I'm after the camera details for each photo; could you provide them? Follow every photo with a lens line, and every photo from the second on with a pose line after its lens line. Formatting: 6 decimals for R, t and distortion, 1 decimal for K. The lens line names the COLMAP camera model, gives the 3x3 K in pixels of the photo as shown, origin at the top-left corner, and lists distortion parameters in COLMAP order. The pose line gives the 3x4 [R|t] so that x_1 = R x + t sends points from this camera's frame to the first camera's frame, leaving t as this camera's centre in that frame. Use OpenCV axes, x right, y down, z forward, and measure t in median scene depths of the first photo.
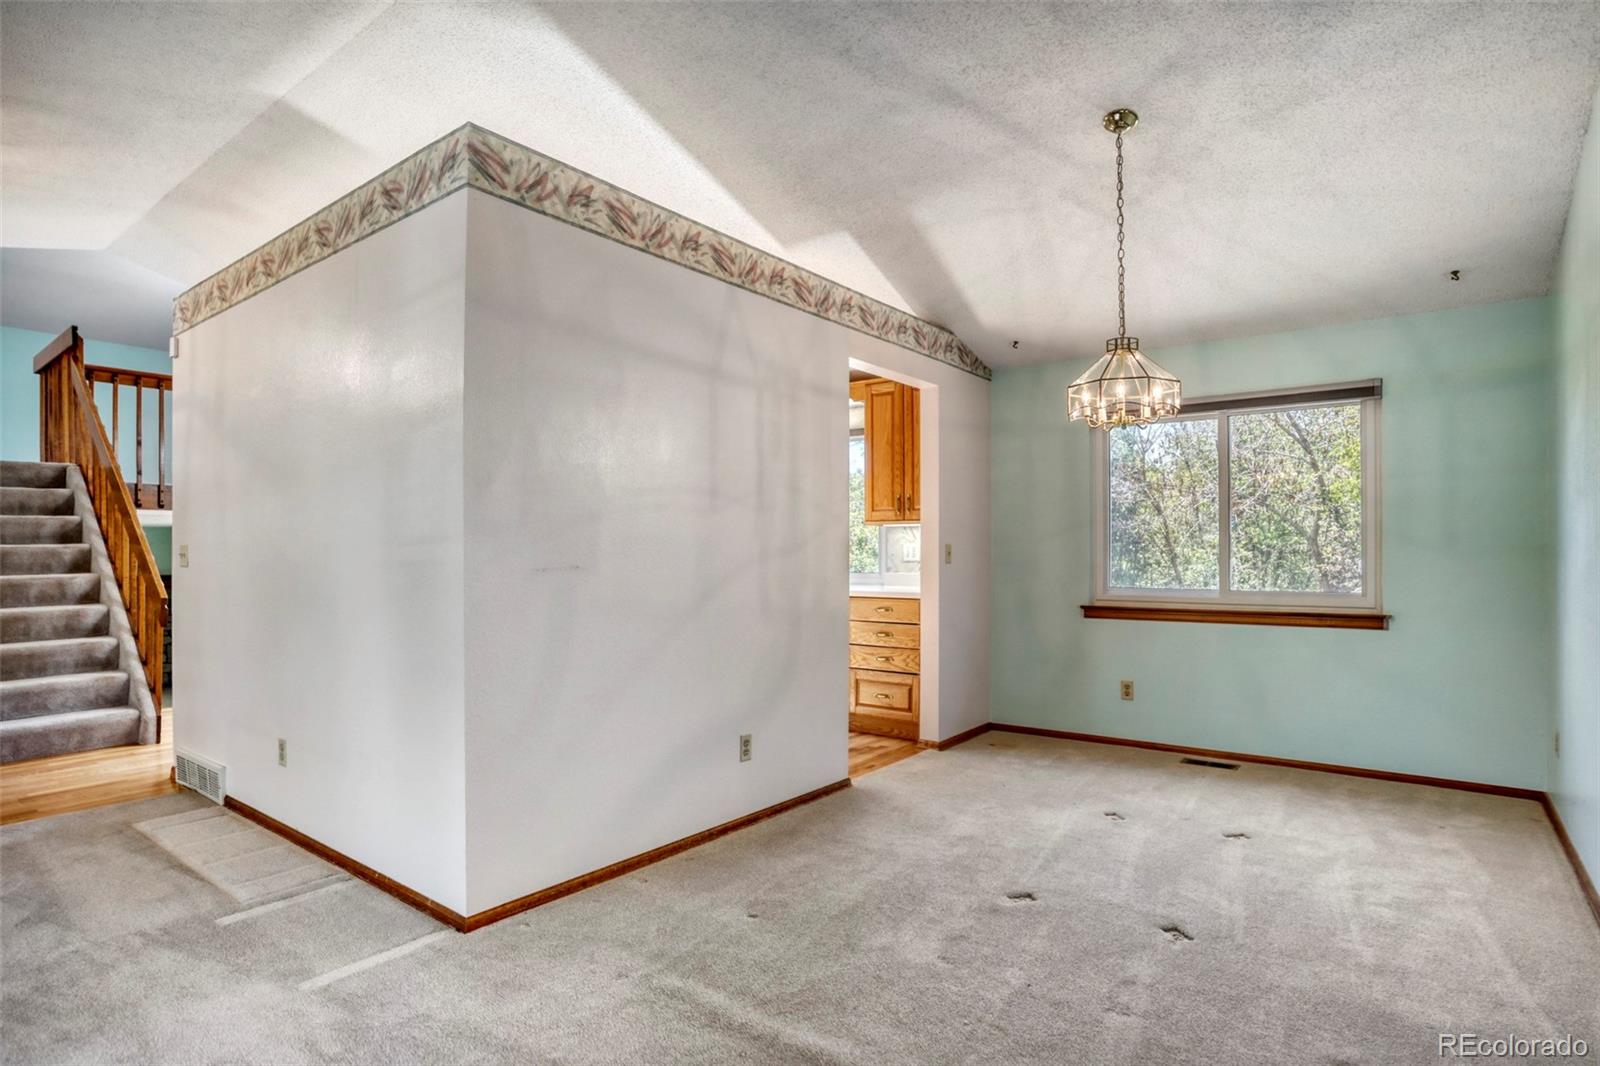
lens RADIAL K [[831.5, 0, 804.2], [0, 831.5, 552.4], [0, 0, 1]] dist [-0.038004, 0.022939]
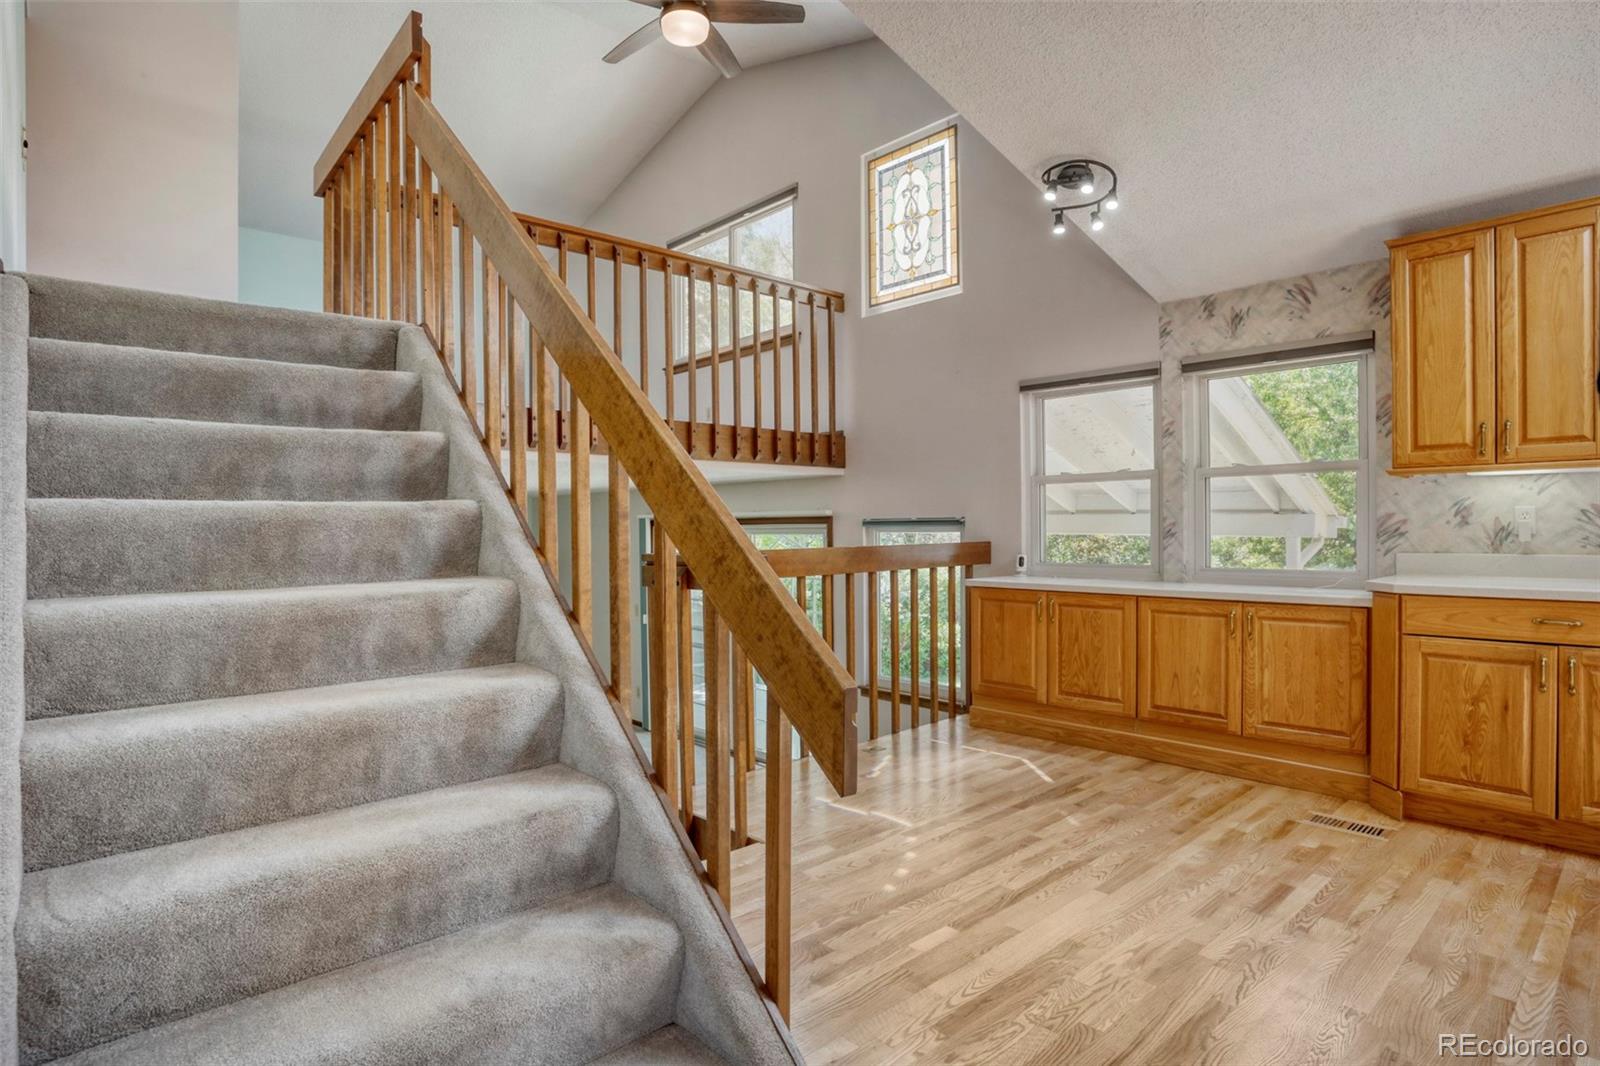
lens RADIAL K [[831.5, 0, 800.2], [0, 831.5, 522.5], [0, 0, 1]] dist [-0.038004, 0.022939]
pose [[0.985256, -0.000760, -0.171086, -0.745804], [0.001244, 0.999996, 0.002723, -0.000455], [0.171083, -0.002895, 0.985252, 0.728847]]
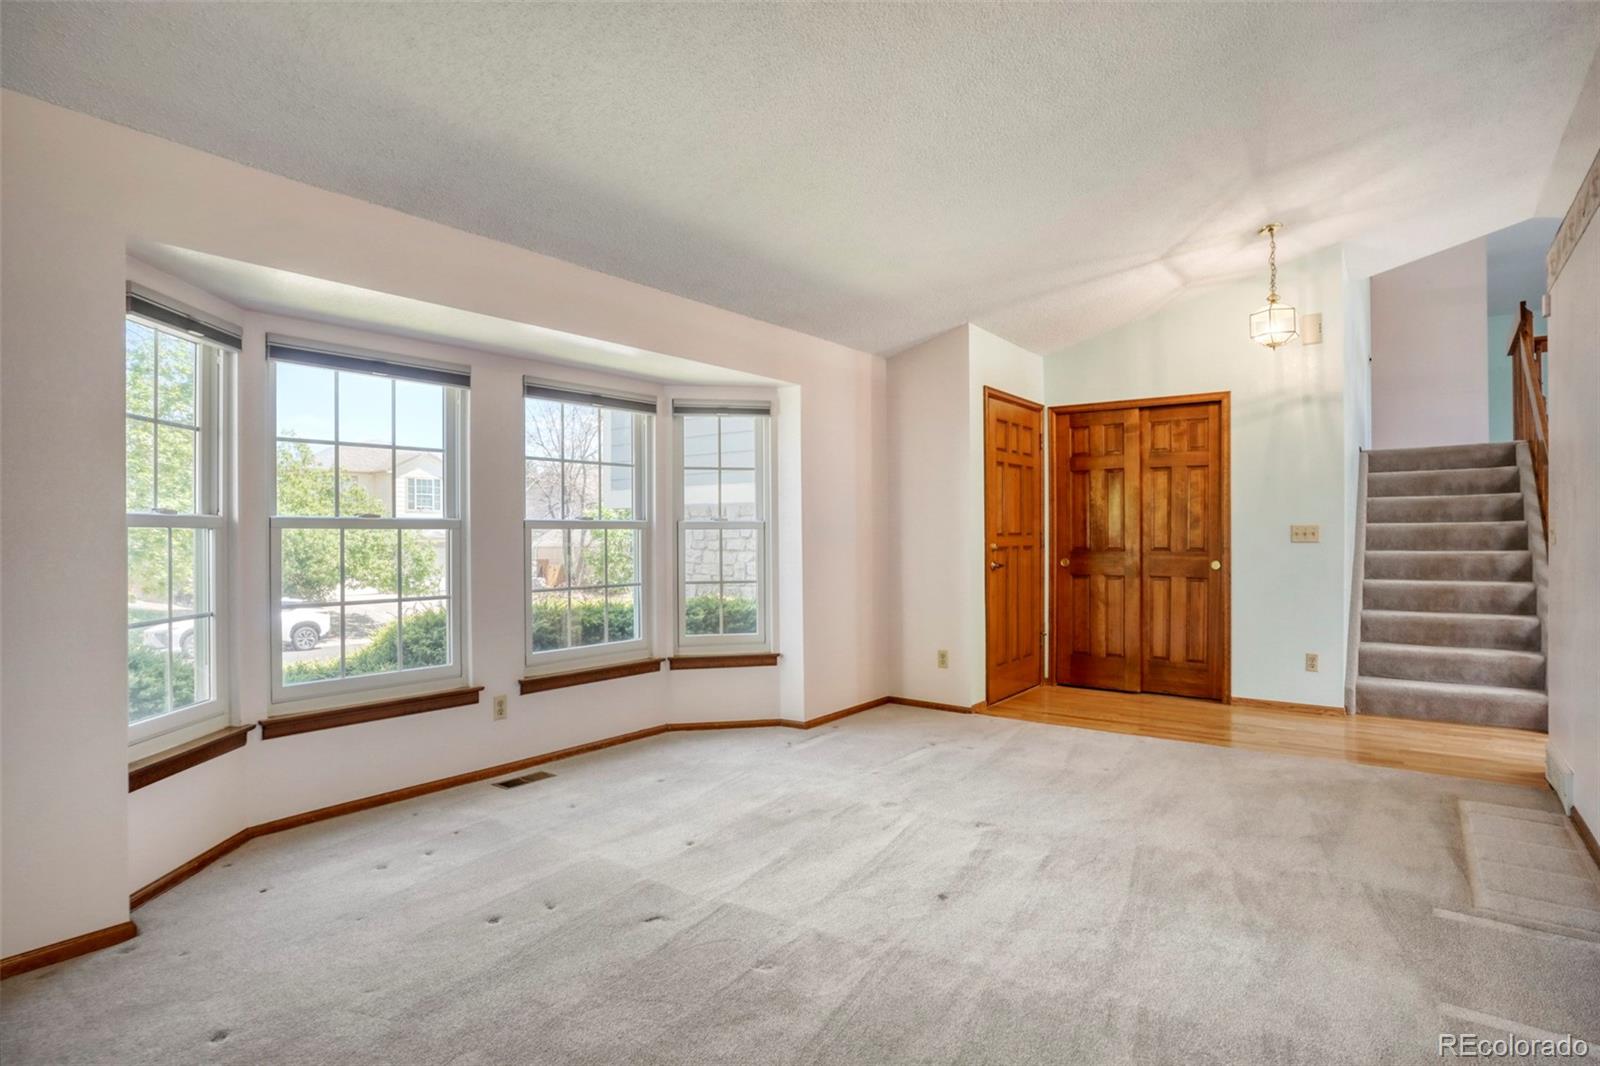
lens RADIAL K [[831.5, 0, 775.3], [0, 831.5, 534.8], [0, 0, 1]] dist [-0.038004, 0.022939]
pose [[-0.001932, 0.000358, -0.999998, 0.125950], [0.004917, 0.999988, 0.000349, 0.002097], [0.999986, -0.004917, -0.001933, 0.114354]]
